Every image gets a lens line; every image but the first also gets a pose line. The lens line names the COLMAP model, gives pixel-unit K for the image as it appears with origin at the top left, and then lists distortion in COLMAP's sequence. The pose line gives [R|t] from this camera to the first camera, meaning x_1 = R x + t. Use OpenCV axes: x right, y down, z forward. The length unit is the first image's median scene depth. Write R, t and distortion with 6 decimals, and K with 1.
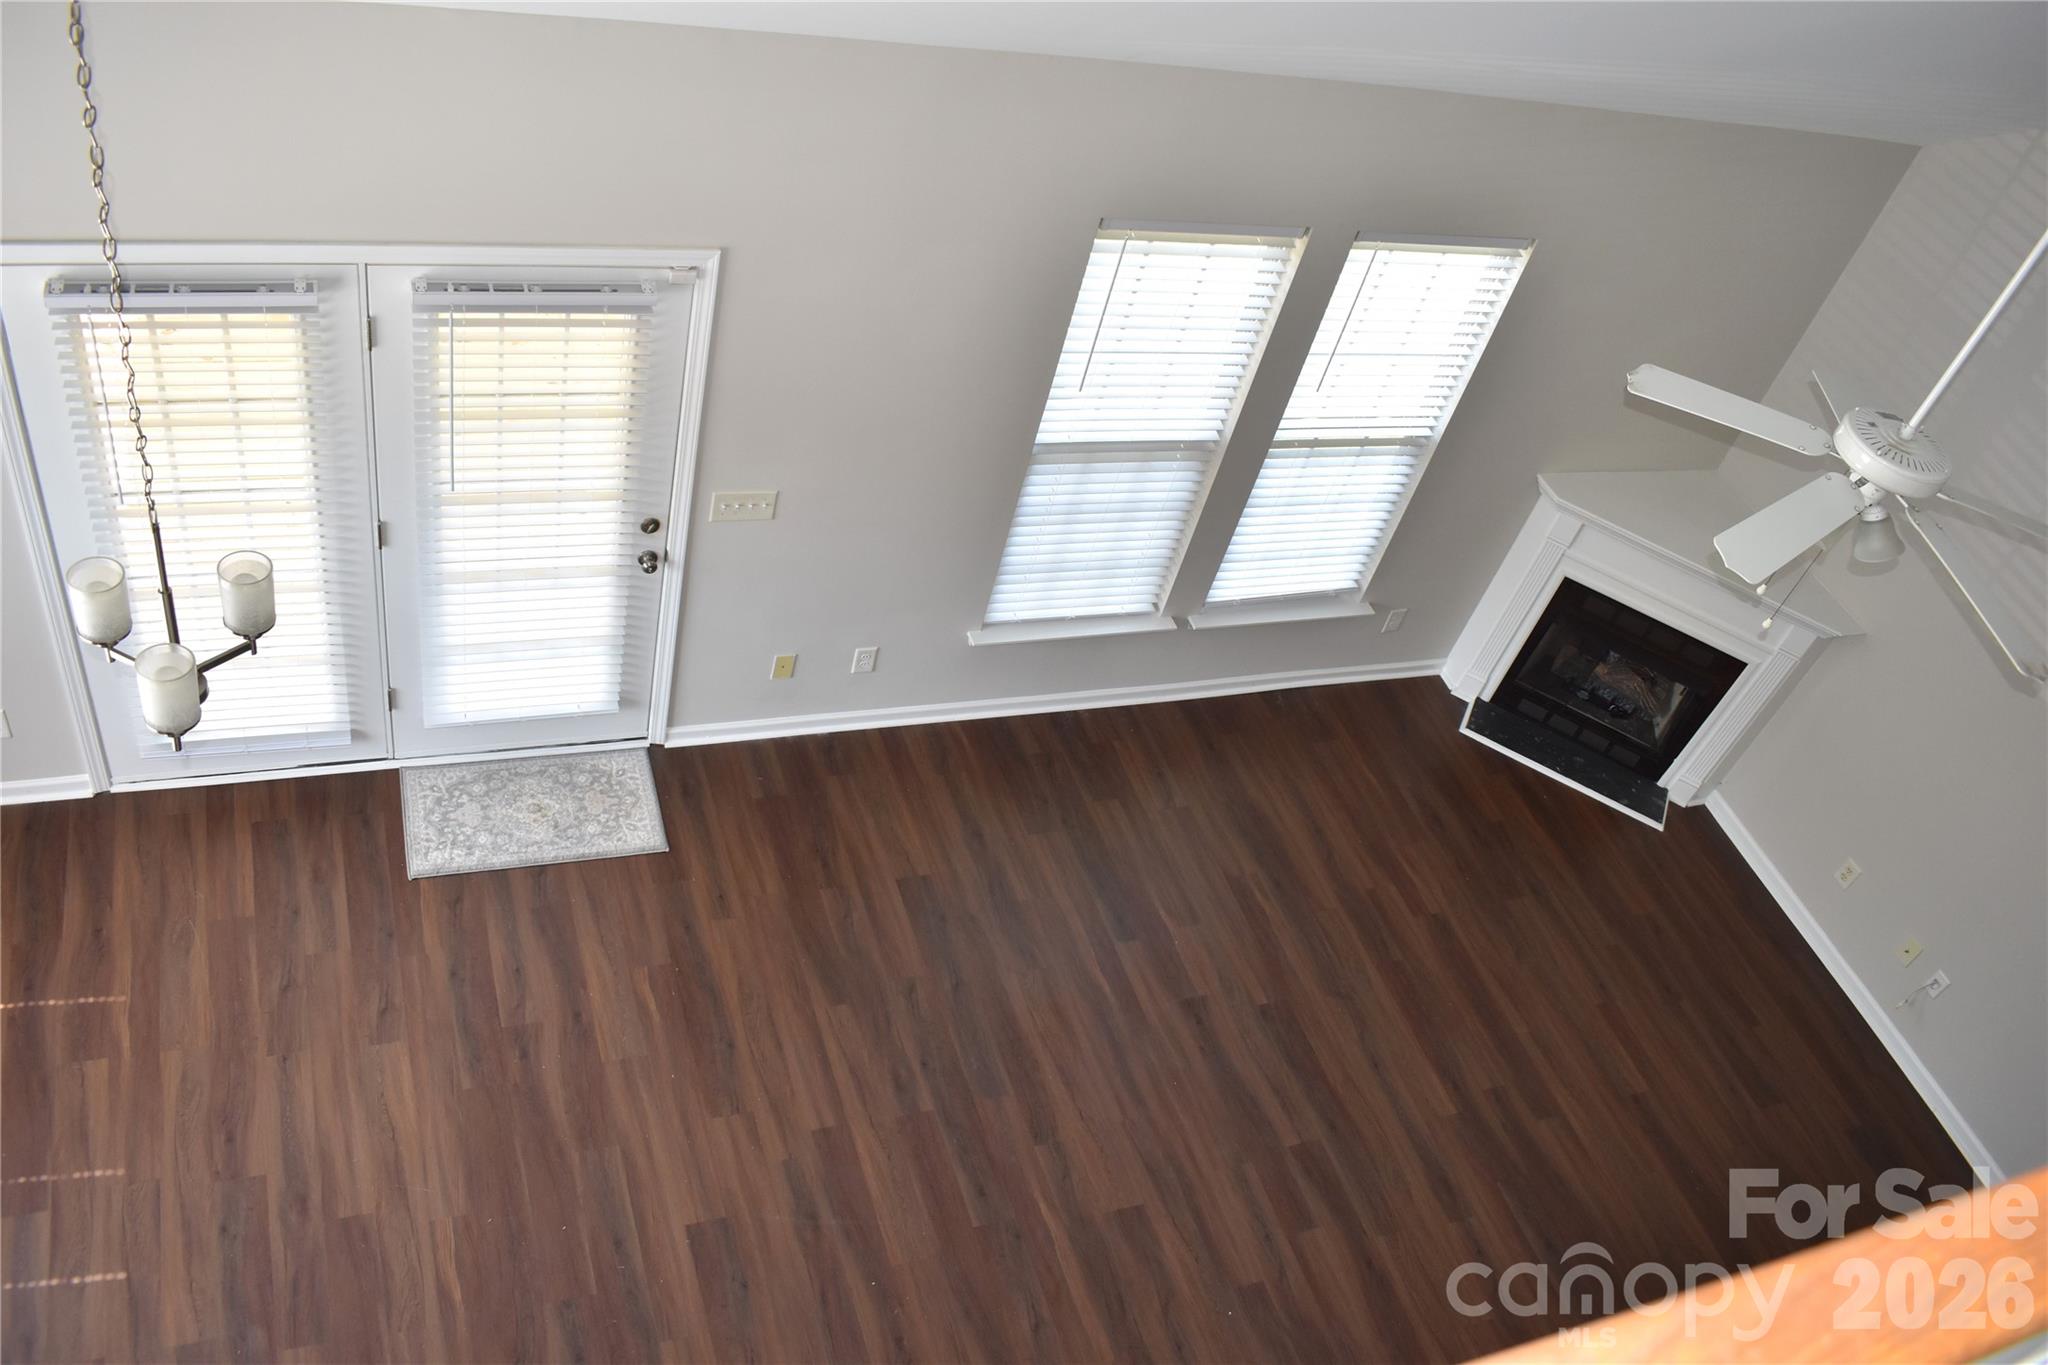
lens RADIAL K [[1600.0, 0, 1024.0], [0, 1600.0, 682.5], [0, 0, 1]] dist [-0.098669, 0.001766]
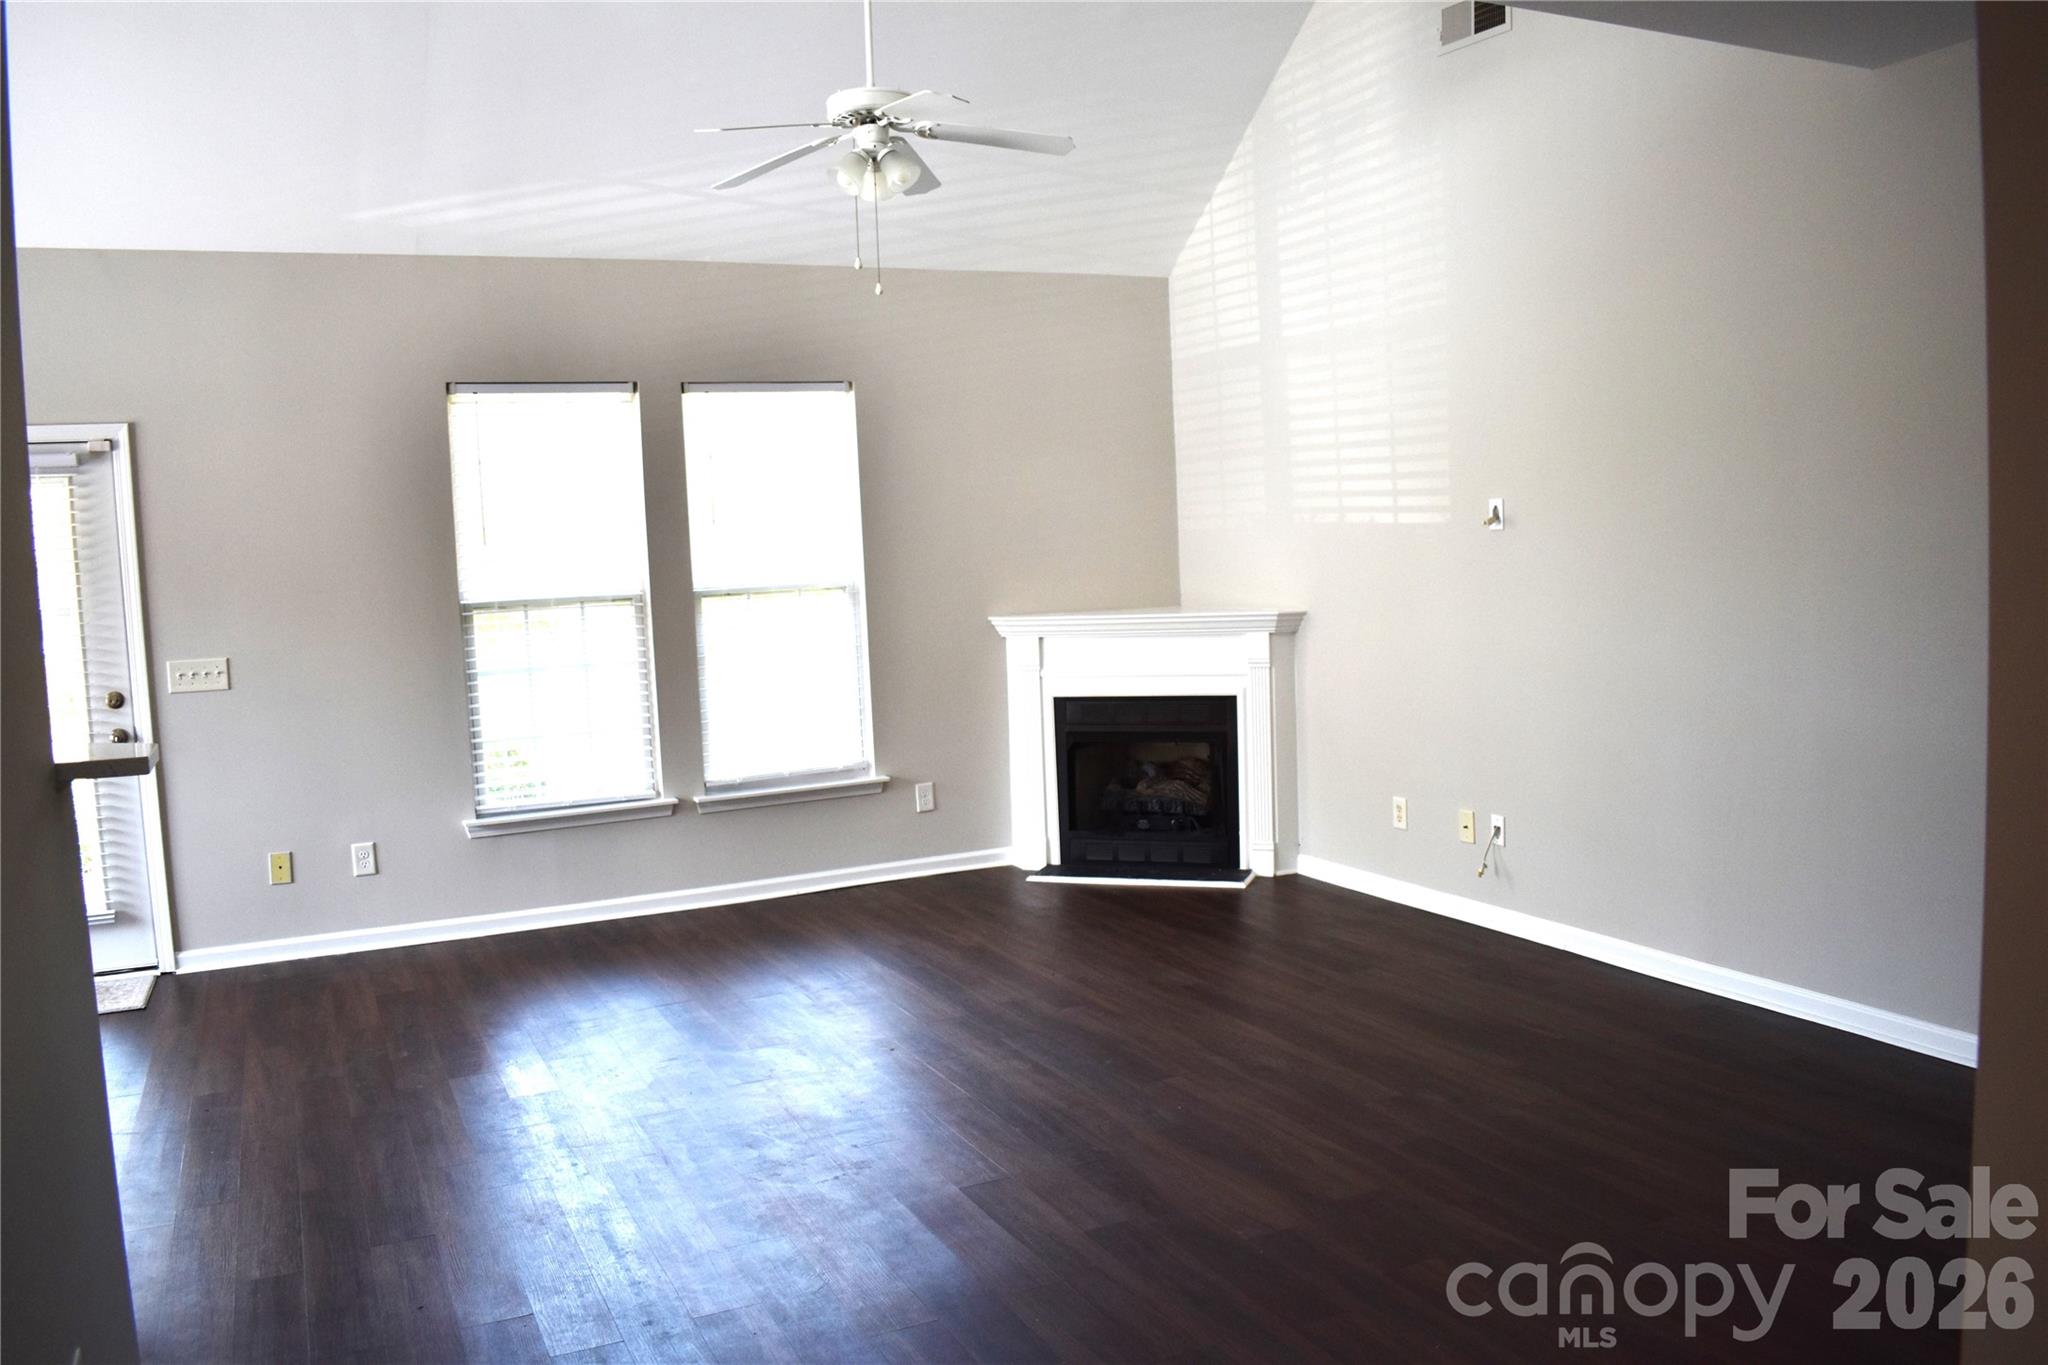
lens RADIAL K [[1568.0, 0, 1024.0], [0, 1568.0, 682.5], [0, 0, 1]] dist [-0.069580, 0.001878]
pose [[0.958178, -0.275635, 0.076948, 0.279631], [0.263211, 0.743304, -0.614995, 0.663625], [0.112319, 0.609528, 0.784768, 0.175989]]
